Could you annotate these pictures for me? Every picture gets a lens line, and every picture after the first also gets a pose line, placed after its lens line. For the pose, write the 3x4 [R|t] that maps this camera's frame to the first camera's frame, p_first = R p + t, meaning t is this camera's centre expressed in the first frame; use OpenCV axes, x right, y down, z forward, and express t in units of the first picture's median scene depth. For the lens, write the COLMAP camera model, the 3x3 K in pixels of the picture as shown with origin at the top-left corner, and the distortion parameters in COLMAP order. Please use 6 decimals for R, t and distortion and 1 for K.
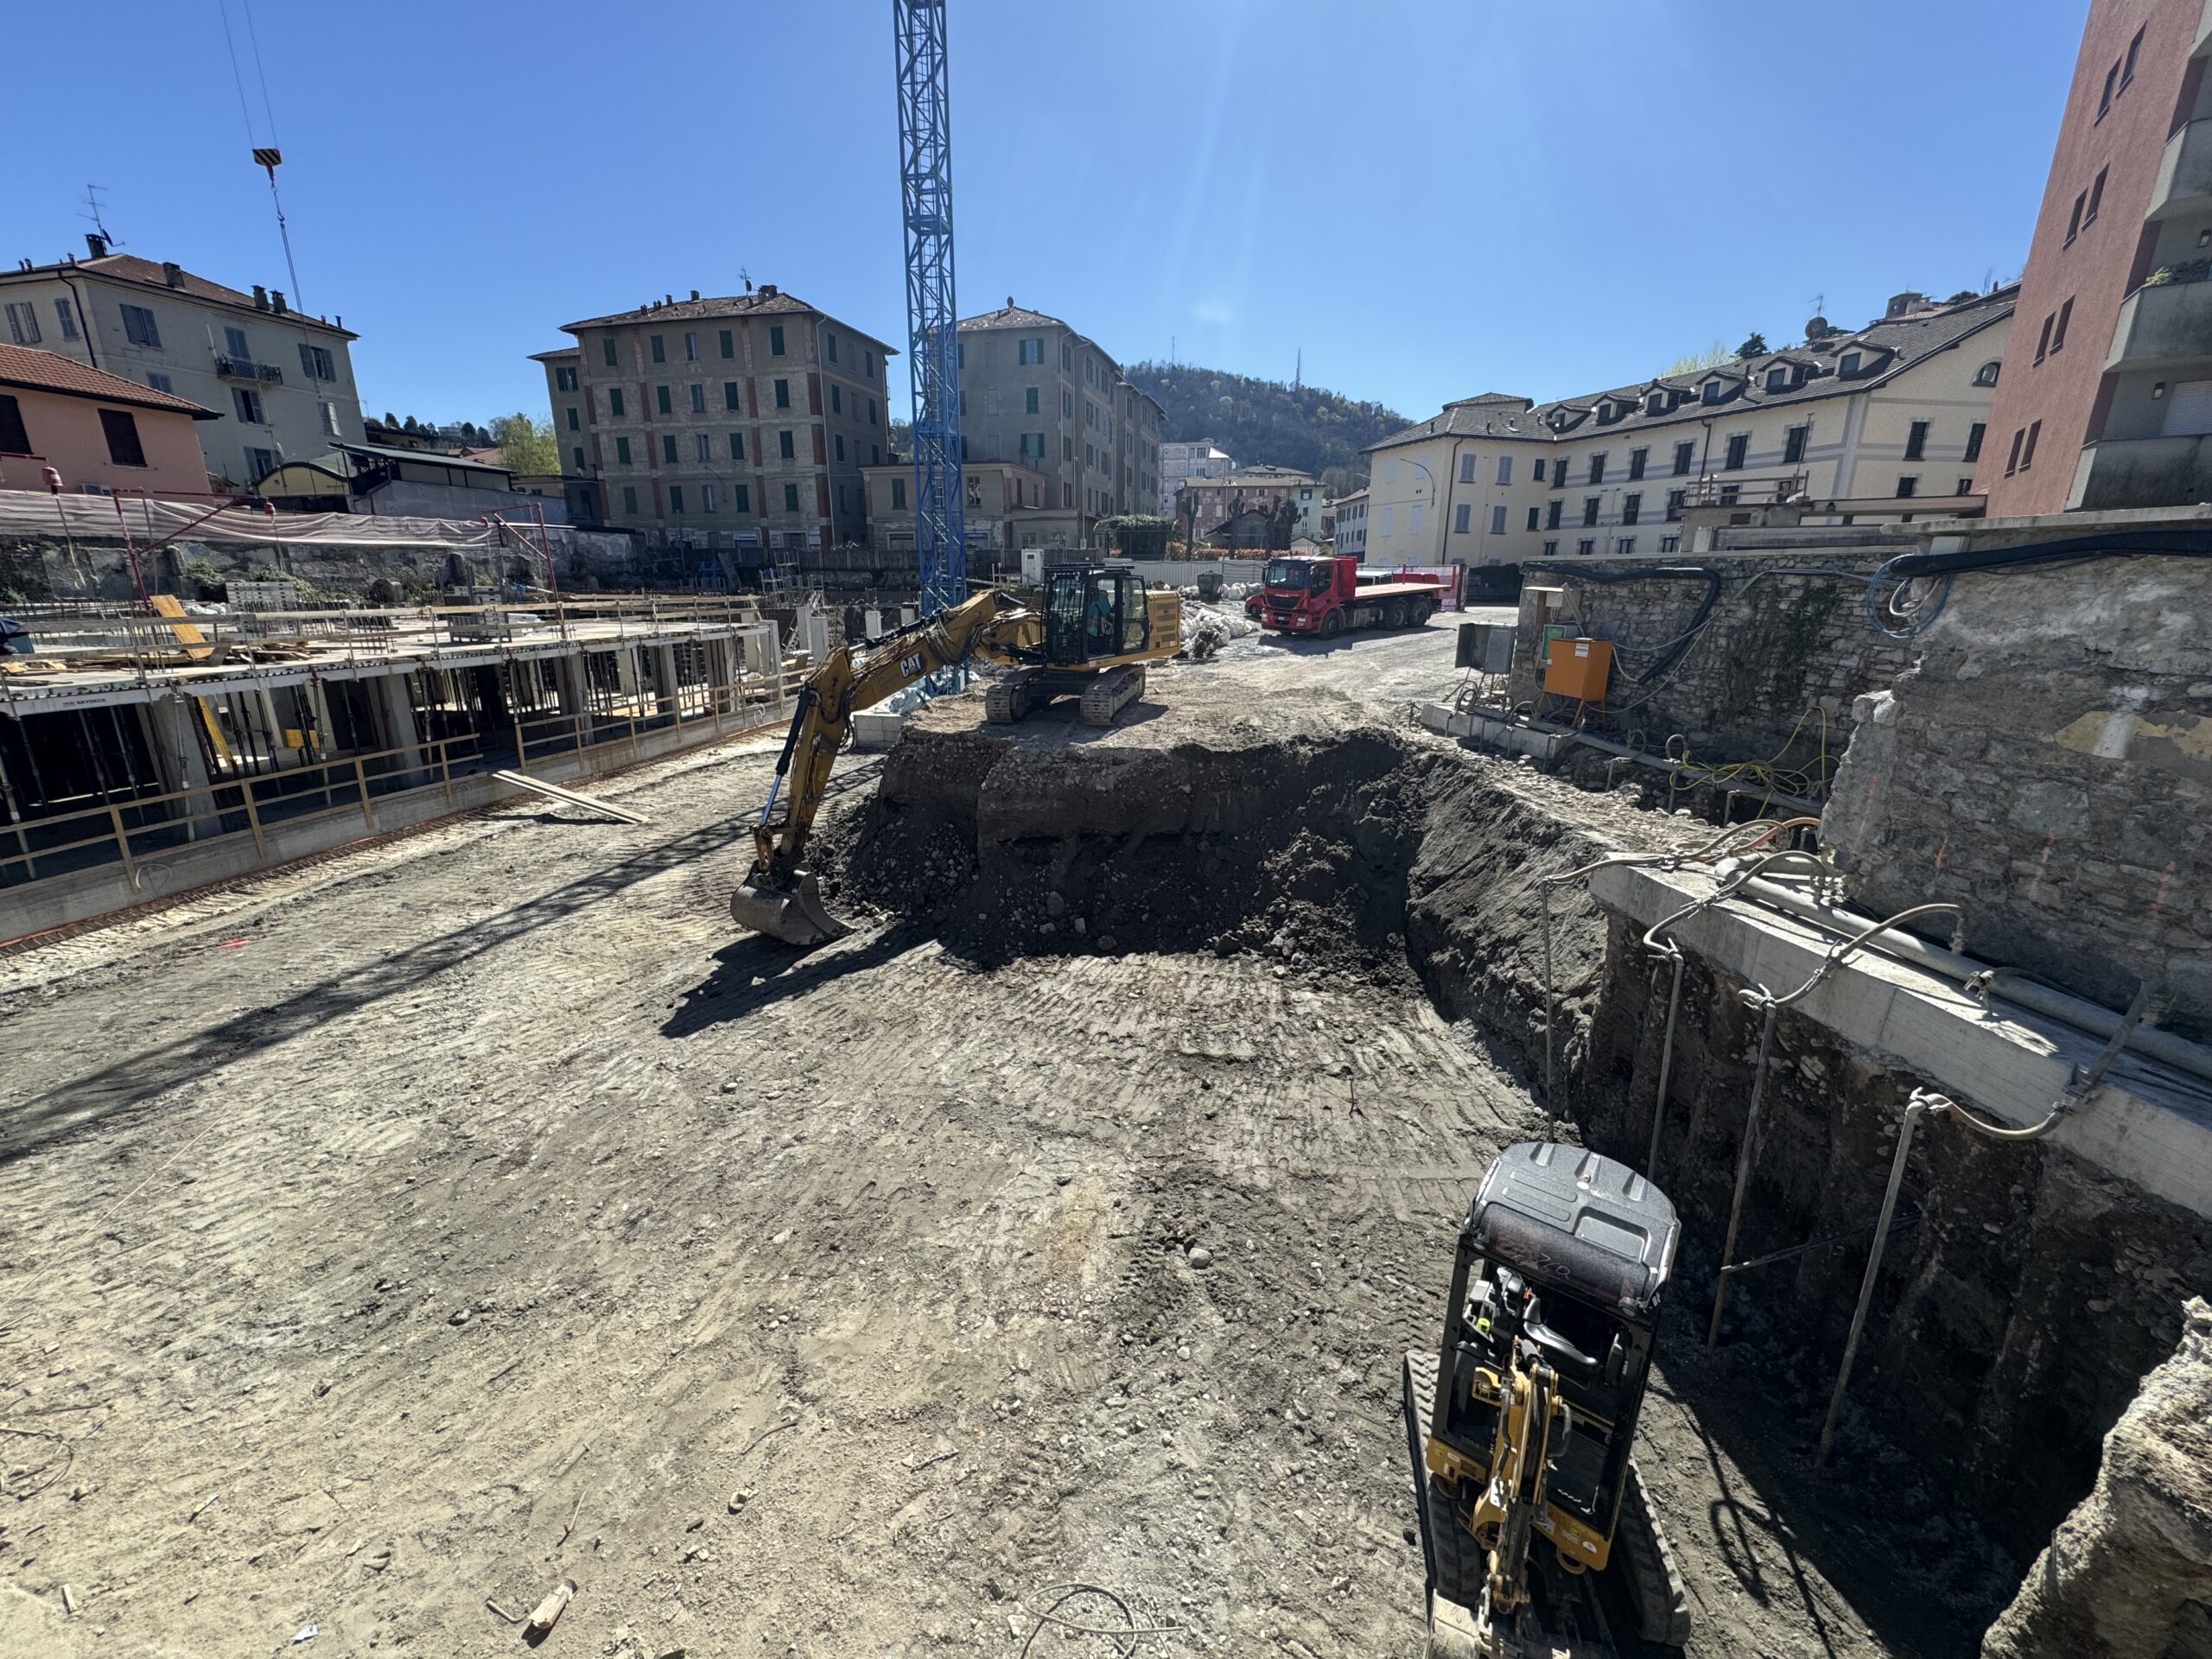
lens RADIAL K [[875.8, 0, 1106.0], [0, 875.8, 829.5], [0, 0, 1]] dist [-0.000419, -0.000524]
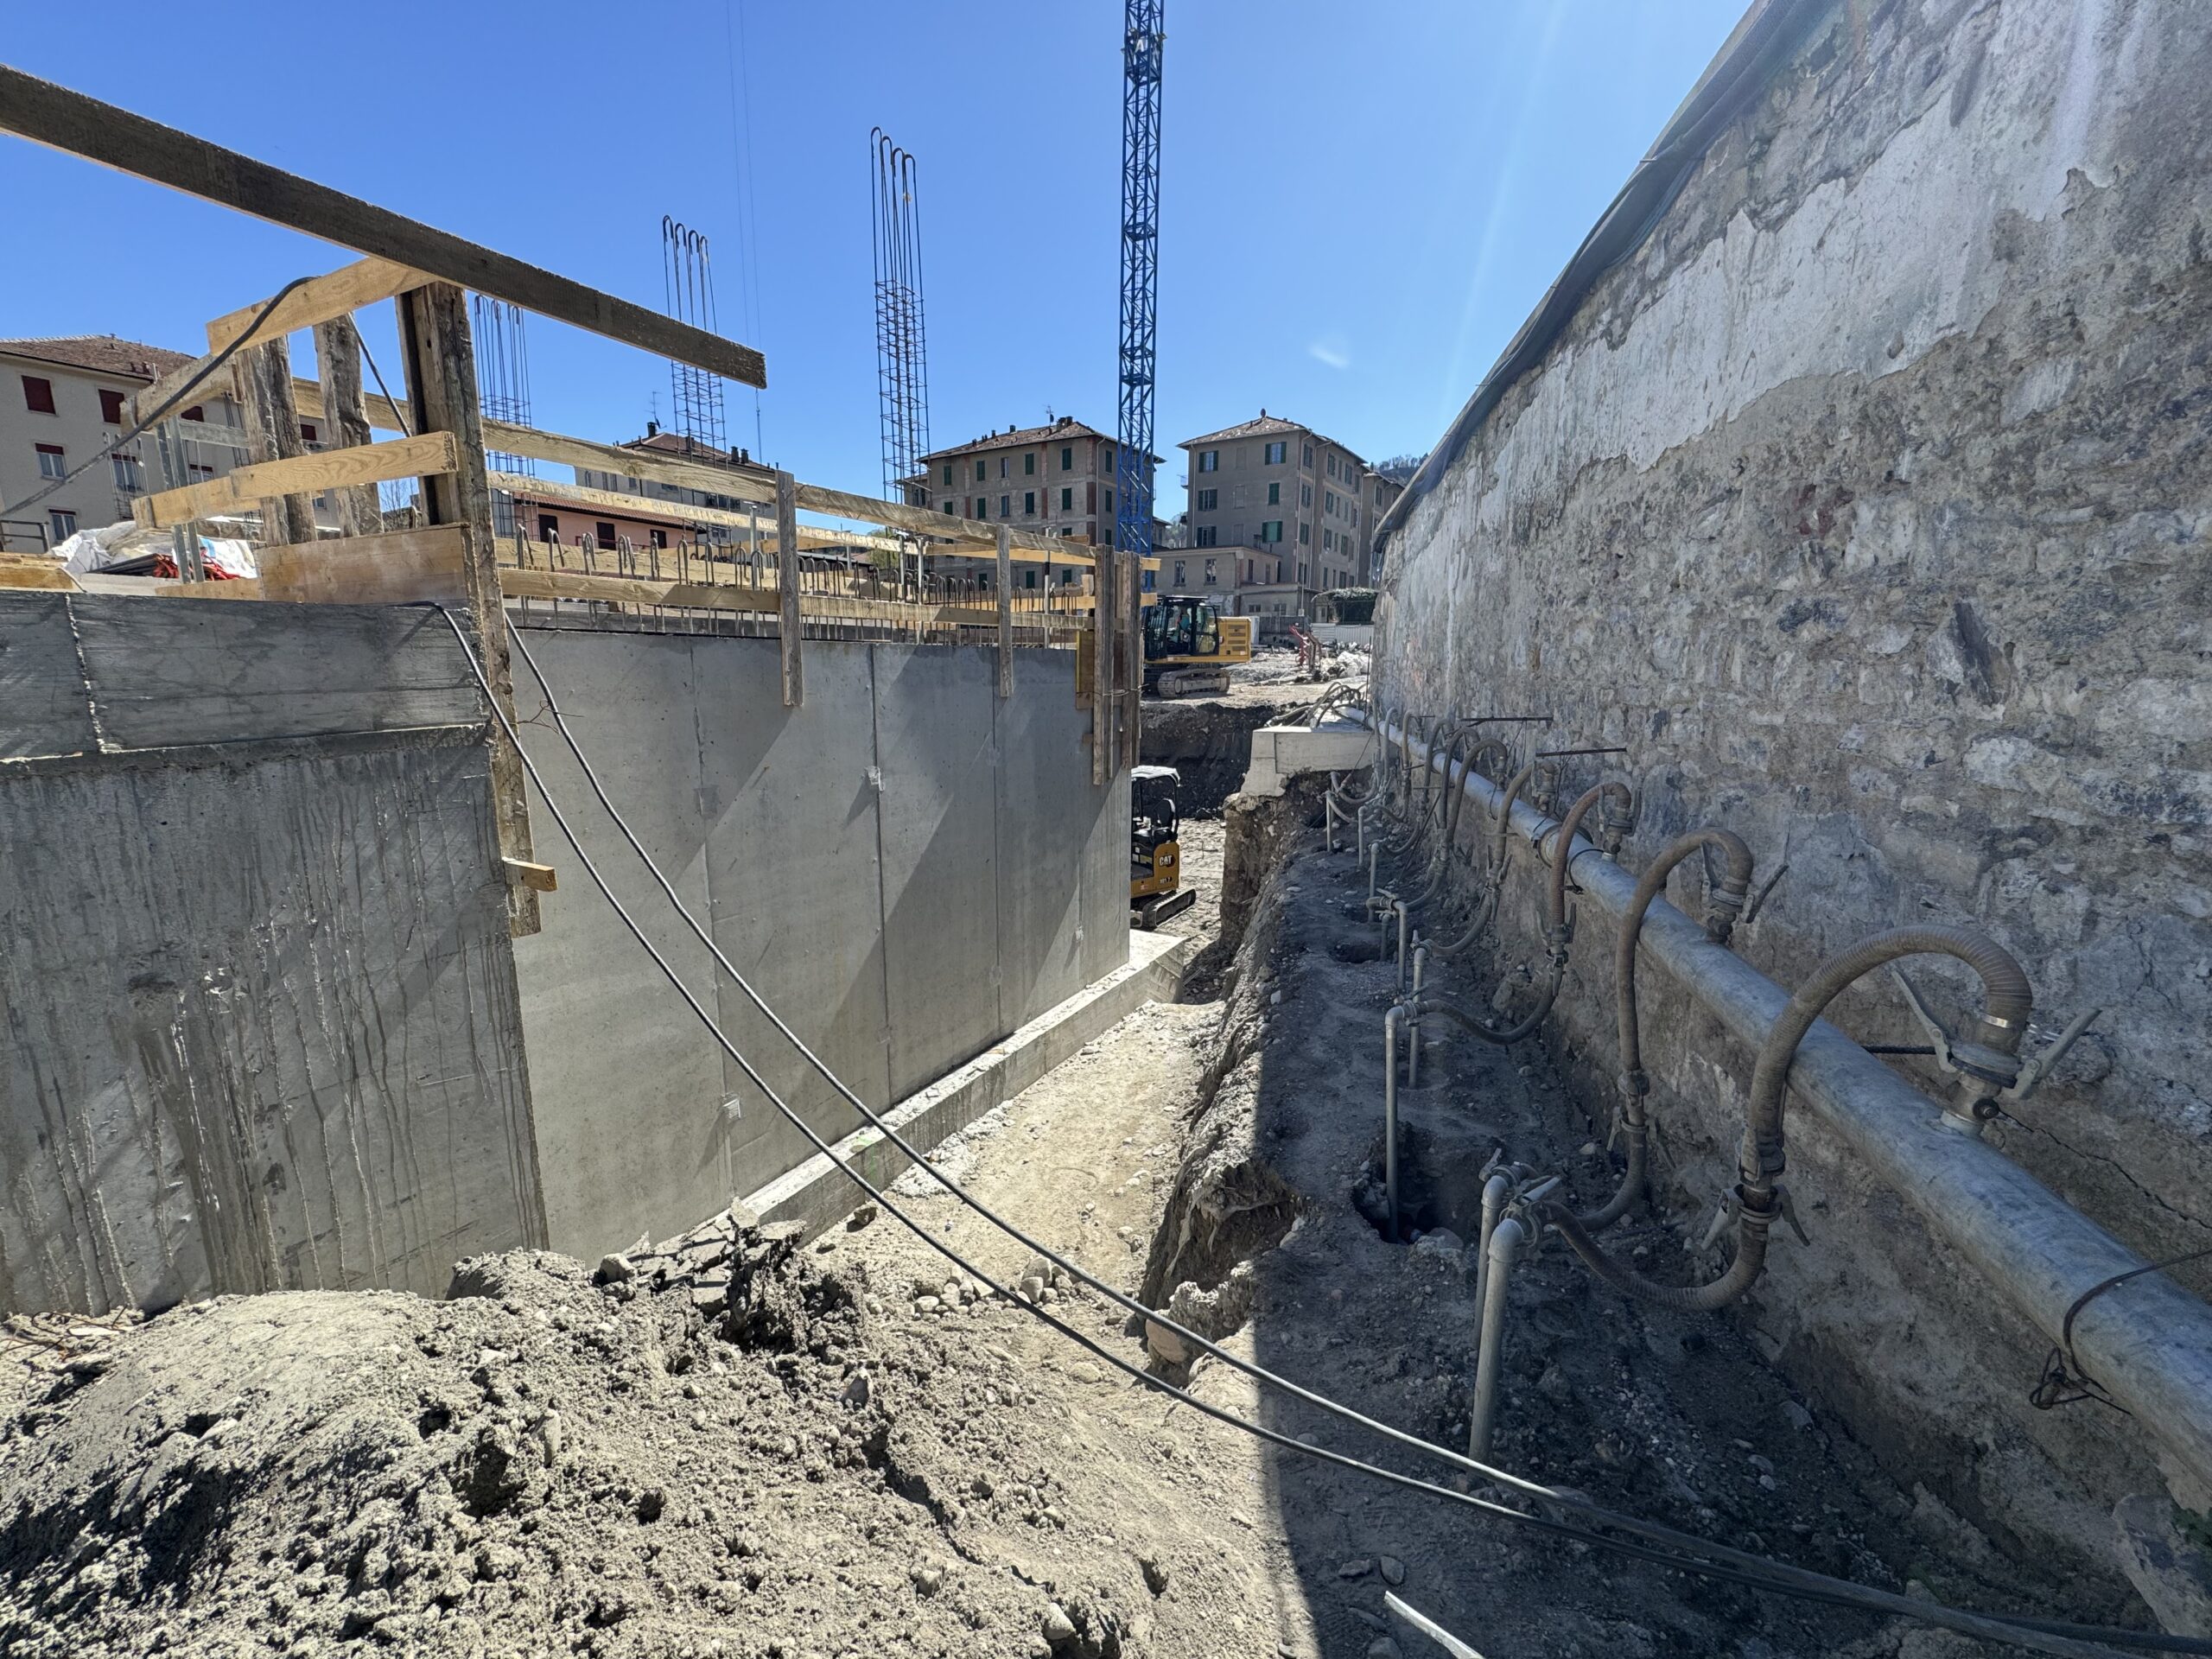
lens RADIAL K [[875.8, 0, 1106.0], [0, 875.8, 829.5], [0, 0, 1]] dist [-0.000419, -0.000524]
pose [[0.949497, 0.064304, -0.307118, 0.233662], [-0.092415, 0.992671, -0.077871, 0.148853], [0.299860, 0.102321, 0.948480, -0.287860]]
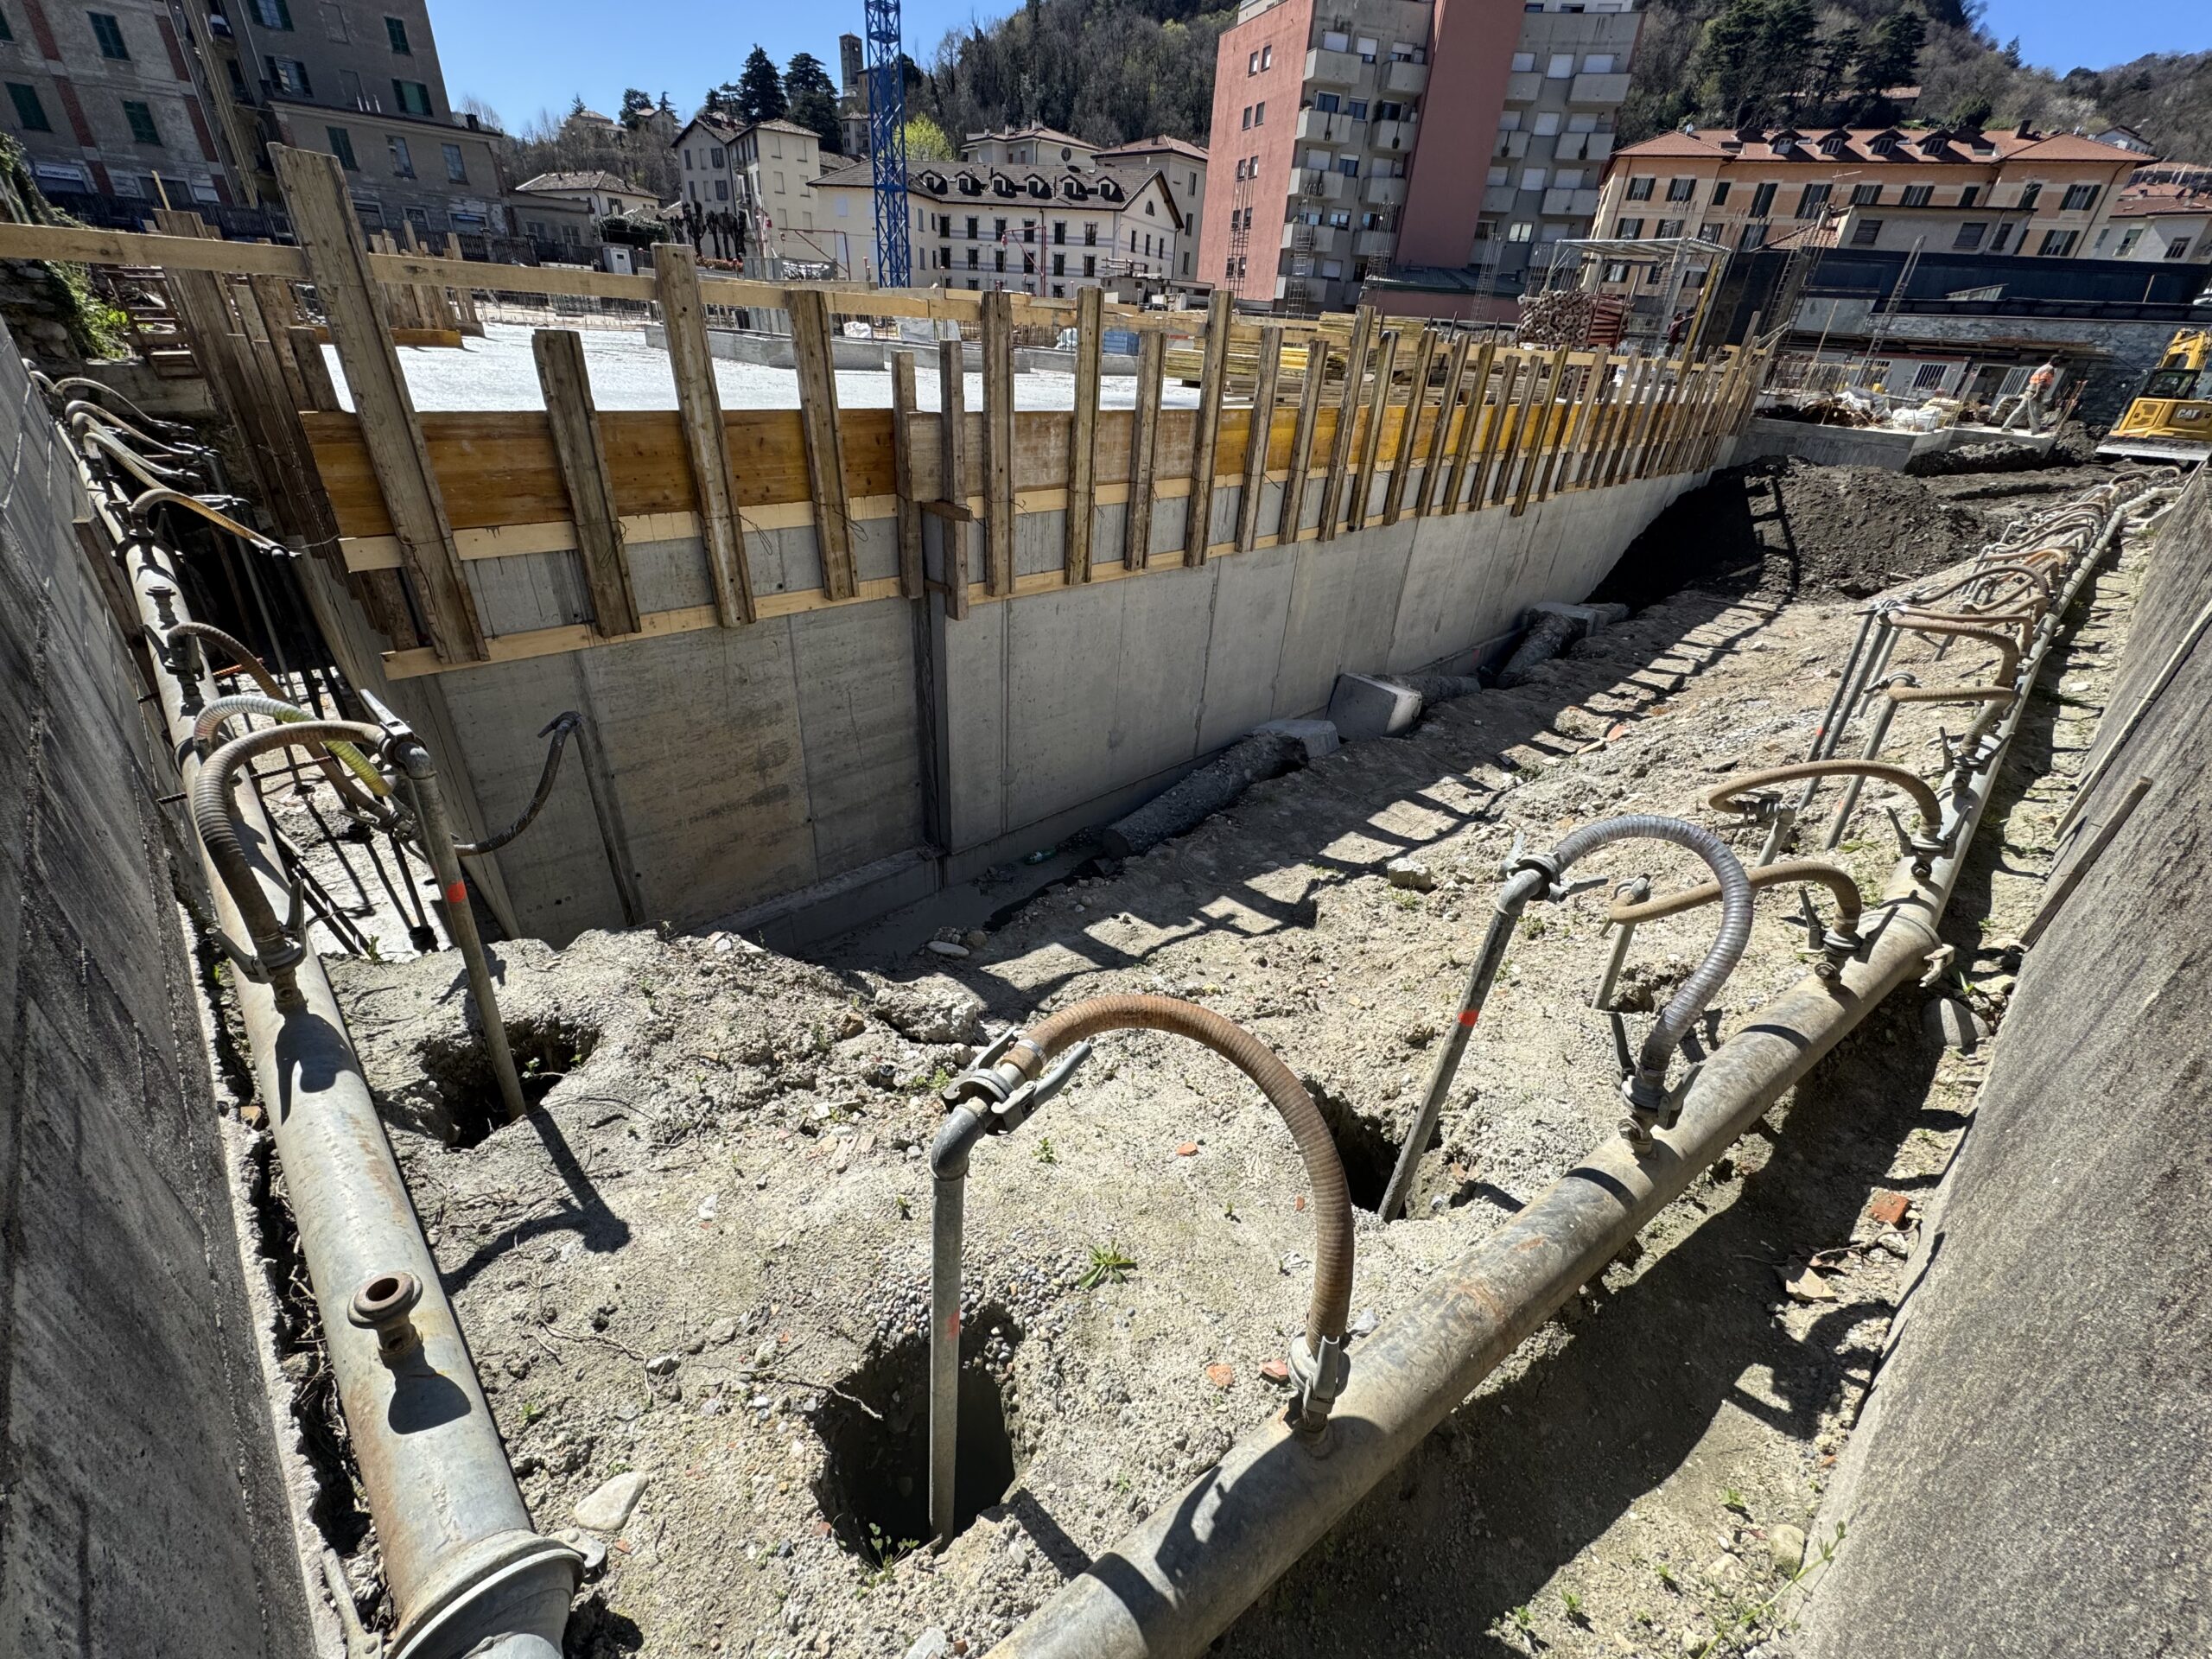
lens RADIAL K [[875.8, 0, 1106.0], [0, 875.8, 829.5], [0, 0, 1]] dist [-0.000419, -0.000524]
pose [[0.564115, -0.381609, 0.732222, -1.709499], [0.170641, 0.921529, 0.348805, 0.134782], [-0.807871, -0.071819, 0.584966, -0.339027]]
